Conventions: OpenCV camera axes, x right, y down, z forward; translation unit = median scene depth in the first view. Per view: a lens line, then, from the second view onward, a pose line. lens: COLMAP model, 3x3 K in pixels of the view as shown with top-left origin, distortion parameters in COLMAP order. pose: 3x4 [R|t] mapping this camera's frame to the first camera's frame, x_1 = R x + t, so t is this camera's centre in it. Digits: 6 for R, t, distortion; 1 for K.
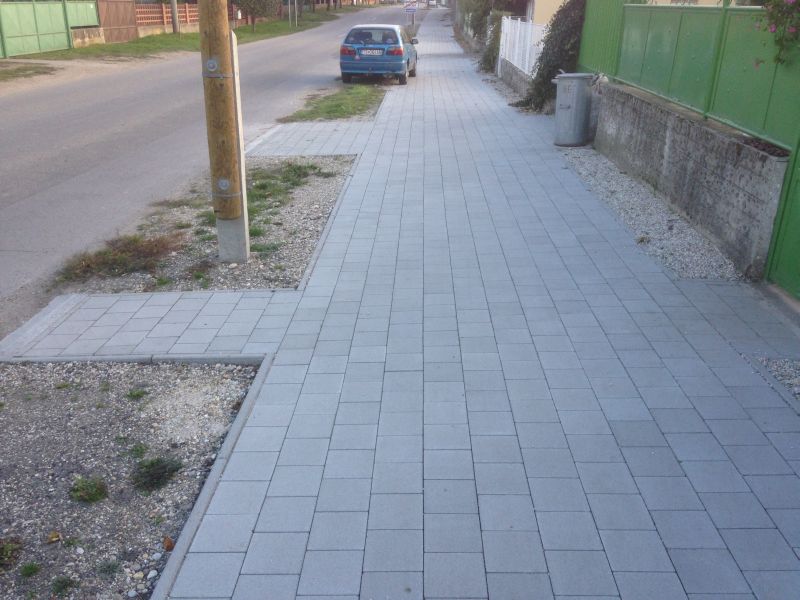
lens RADIAL K [[739.2, 0, 402.7], [0, 739.2, 296.9], [0, 0, 1]] dist [0.170199, -0.229500]
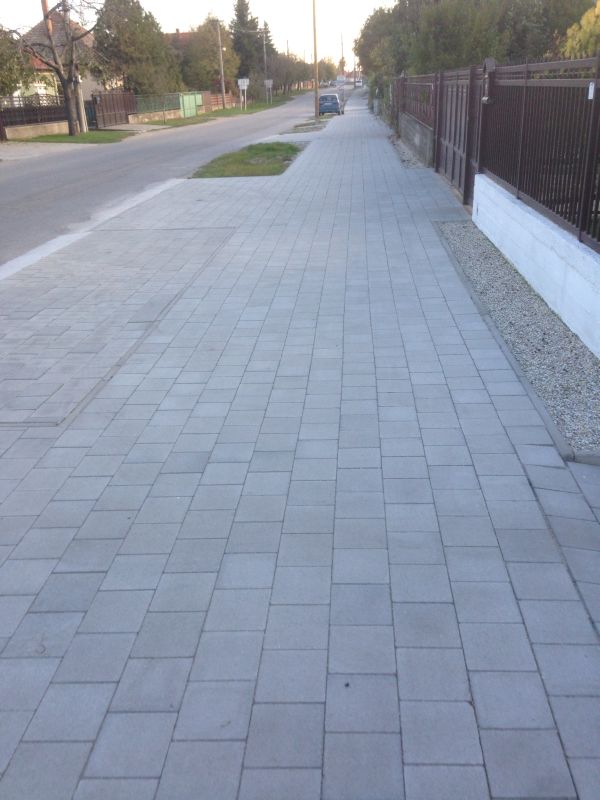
lens RADIAL K [[719.9, 0, 309.1], [0, 719.9, 434.1], [0, 0, 1]] dist [0.134618, -0.222071]
pose [[0.998138, -0.034855, -0.050066, -0.013377], [0.038291, 0.996854, 0.069391, 0.561148], [0.047490, -0.071178, 0.996332, -1.436244]]
